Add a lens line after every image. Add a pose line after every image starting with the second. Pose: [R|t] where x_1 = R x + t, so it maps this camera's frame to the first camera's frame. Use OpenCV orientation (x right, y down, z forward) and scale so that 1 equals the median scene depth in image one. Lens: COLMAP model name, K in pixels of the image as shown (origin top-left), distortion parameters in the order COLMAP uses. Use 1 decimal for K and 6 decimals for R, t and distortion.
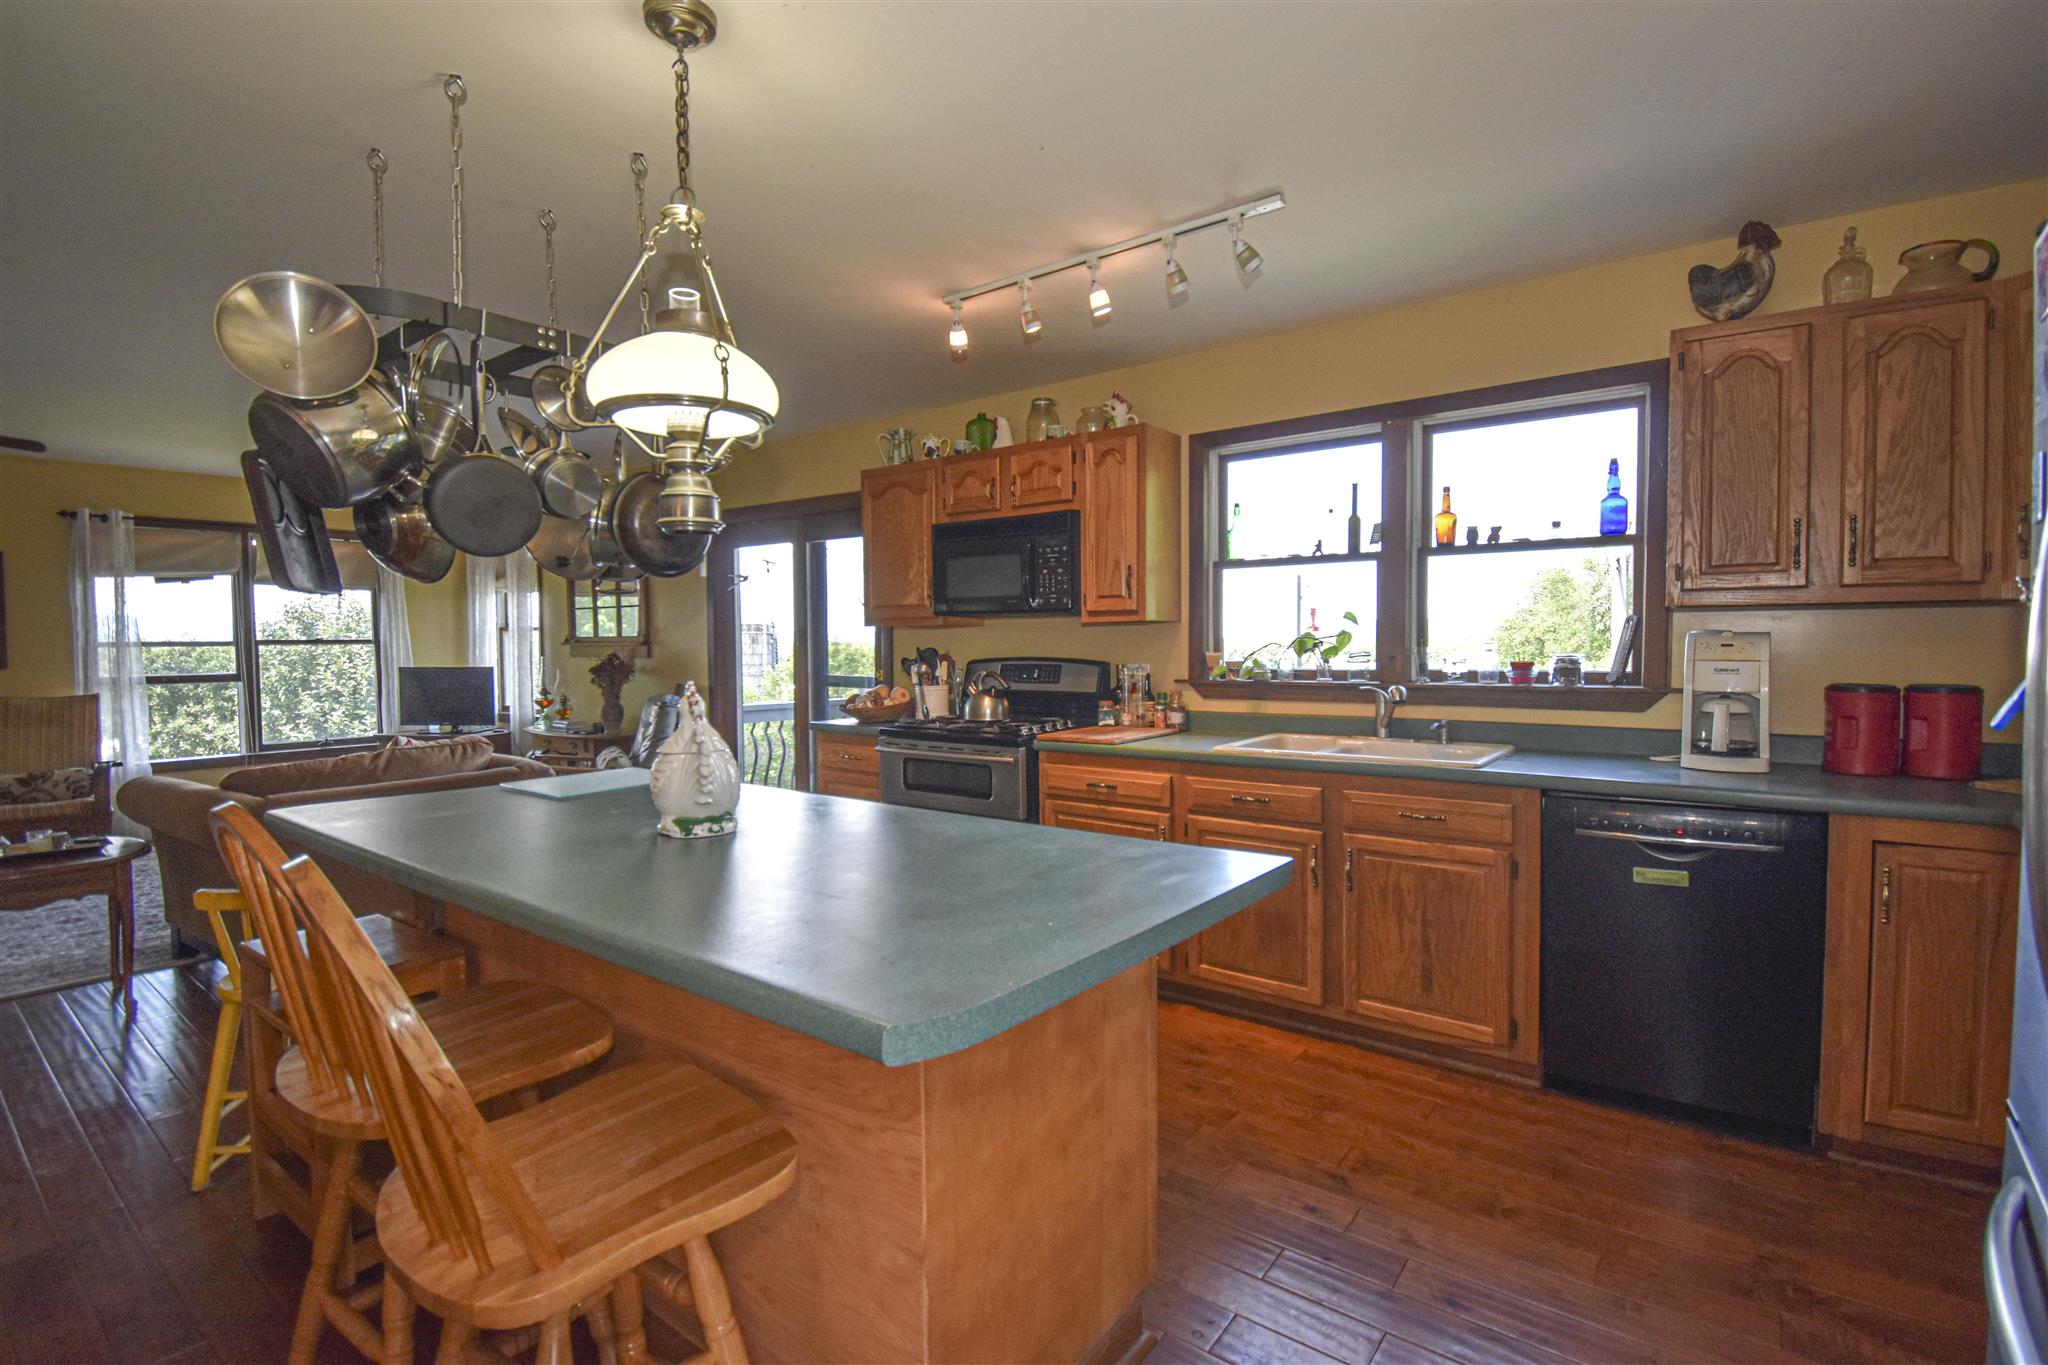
lens RADIAL K [[937.7, 0, 996.6], [0, 937.7, 680.9], [0, 0, 1]] dist [0.012334, -0.020318]
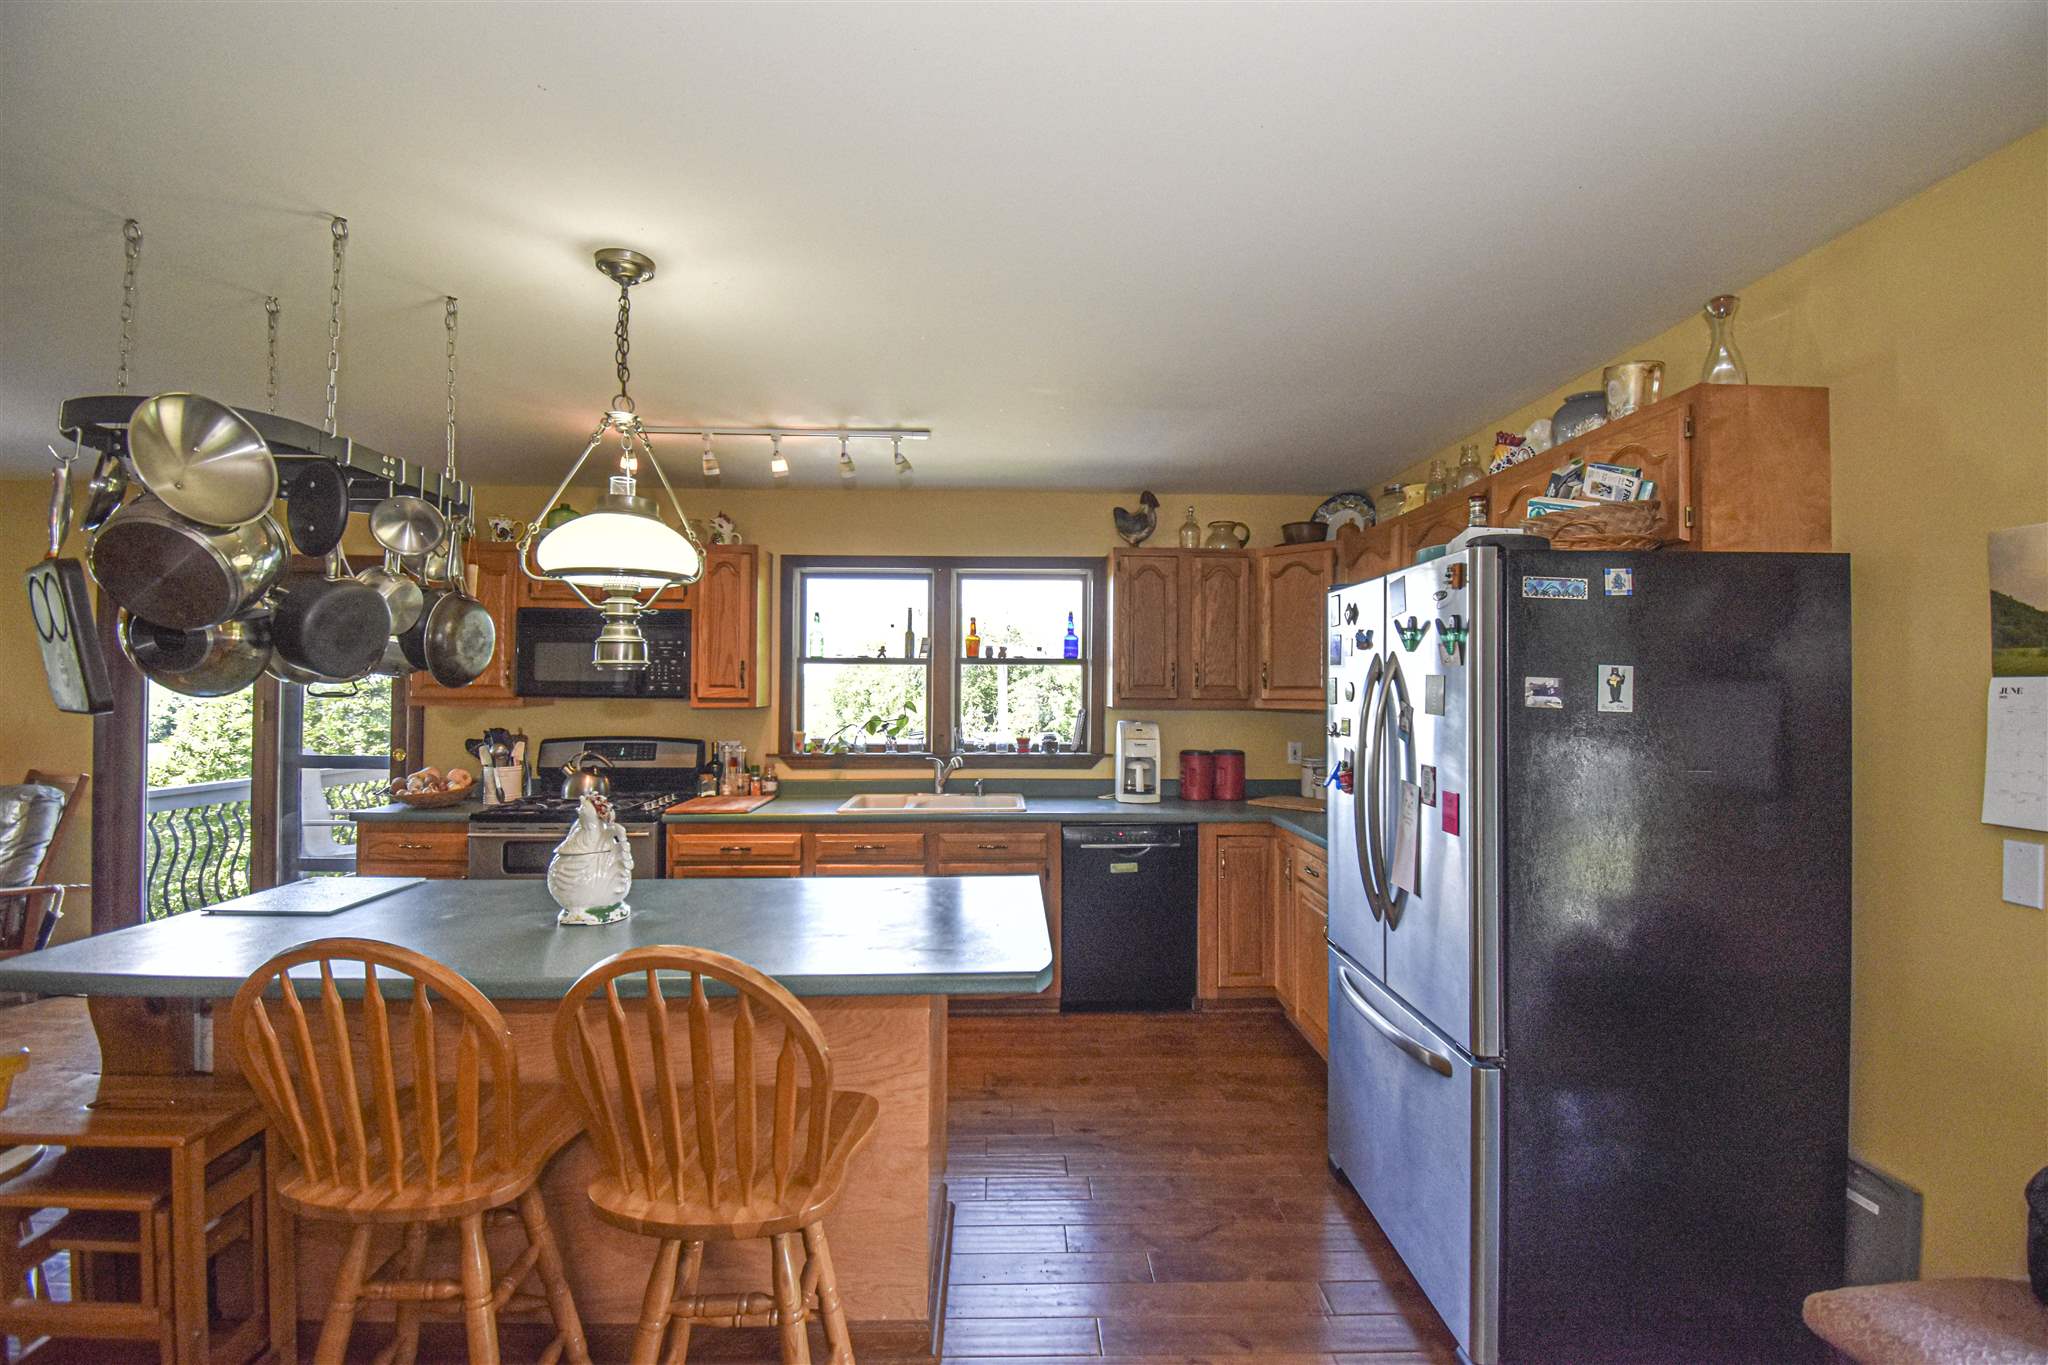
lens RADIAL K [[937.7, 0, 996.6], [0, 937.7, 680.9], [0, 0, 1]] dist [0.012334, -0.020318]
pose [[0.778447, 0.011883, 0.627598, -0.400200], [0.018506, 0.998952, -0.041868, -0.046942], [-0.627437, 0.044206, 0.777411, -0.145954]]
